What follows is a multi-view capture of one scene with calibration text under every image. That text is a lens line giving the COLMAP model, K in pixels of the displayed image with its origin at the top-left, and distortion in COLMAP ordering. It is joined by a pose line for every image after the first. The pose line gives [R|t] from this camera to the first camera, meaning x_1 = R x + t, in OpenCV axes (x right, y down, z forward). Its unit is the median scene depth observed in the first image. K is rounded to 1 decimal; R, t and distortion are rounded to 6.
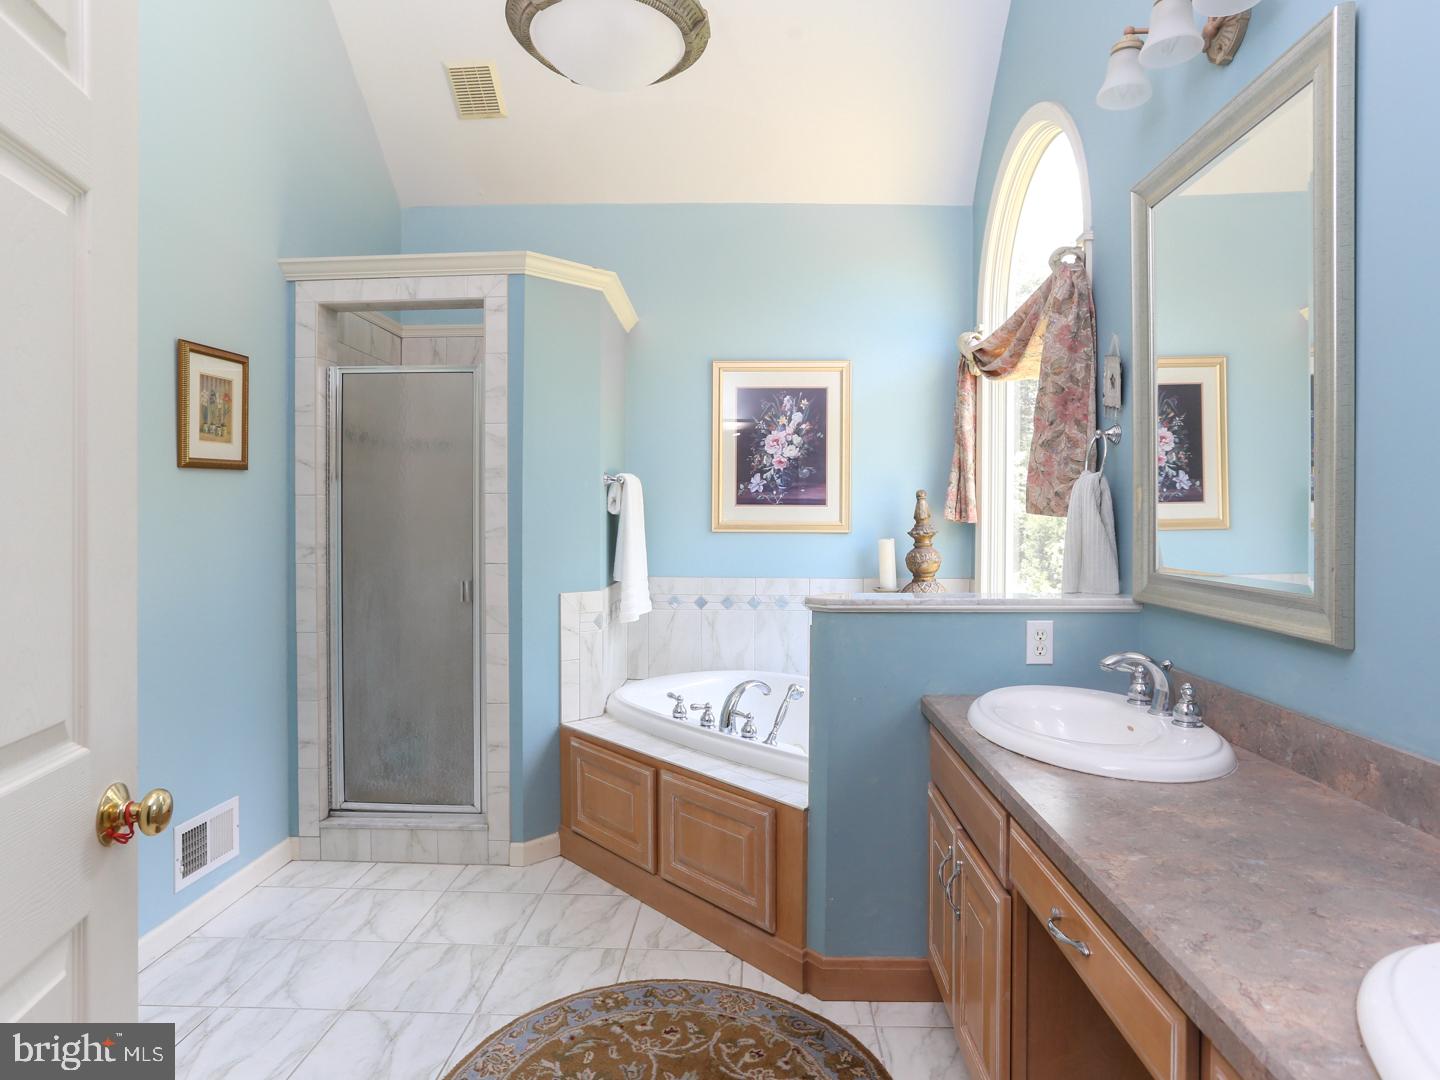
lens RADIAL K [[801.8, 0, 728.5], [0, 801.8, 516.8], [0, 0, 1]] dist [-0.038080, 0.016801]
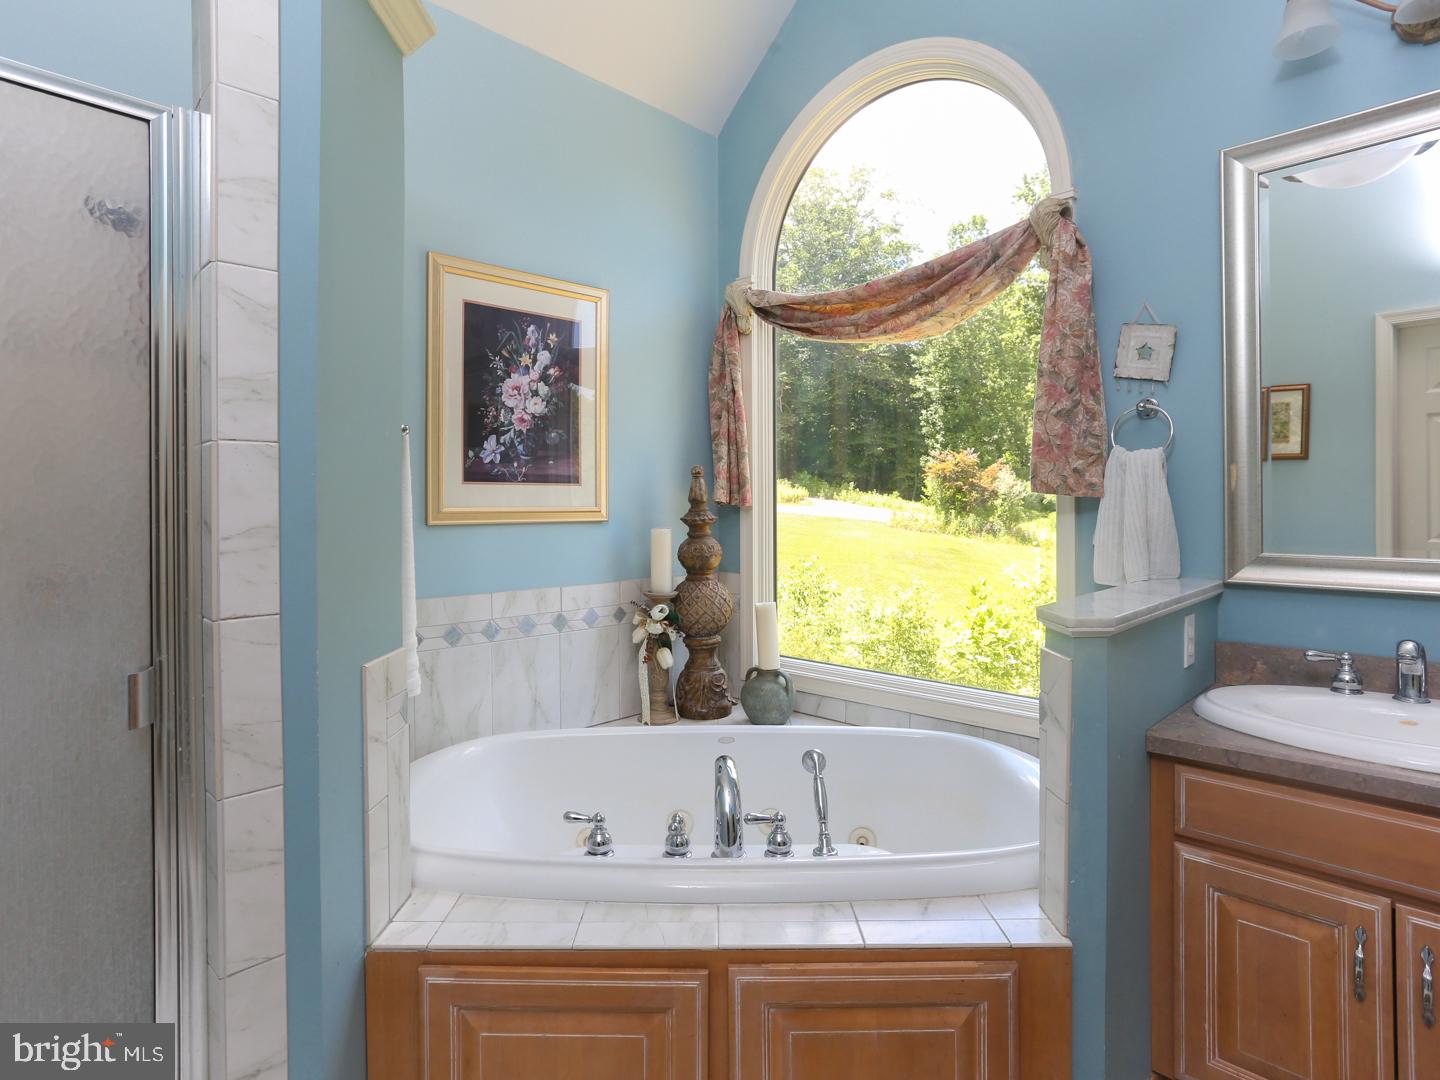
lens RADIAL K [[801.8, 0, 783.6], [0, 801.8, 494.2], [0, 0, 1]] dist [-0.038080, 0.016801]
pose [[0.688369, -0.001122, 0.725360, -0.276296], [0.007057, 0.999962, -0.005150, -0.000044], [-0.725326, 0.008664, 0.688351, 0.371332]]
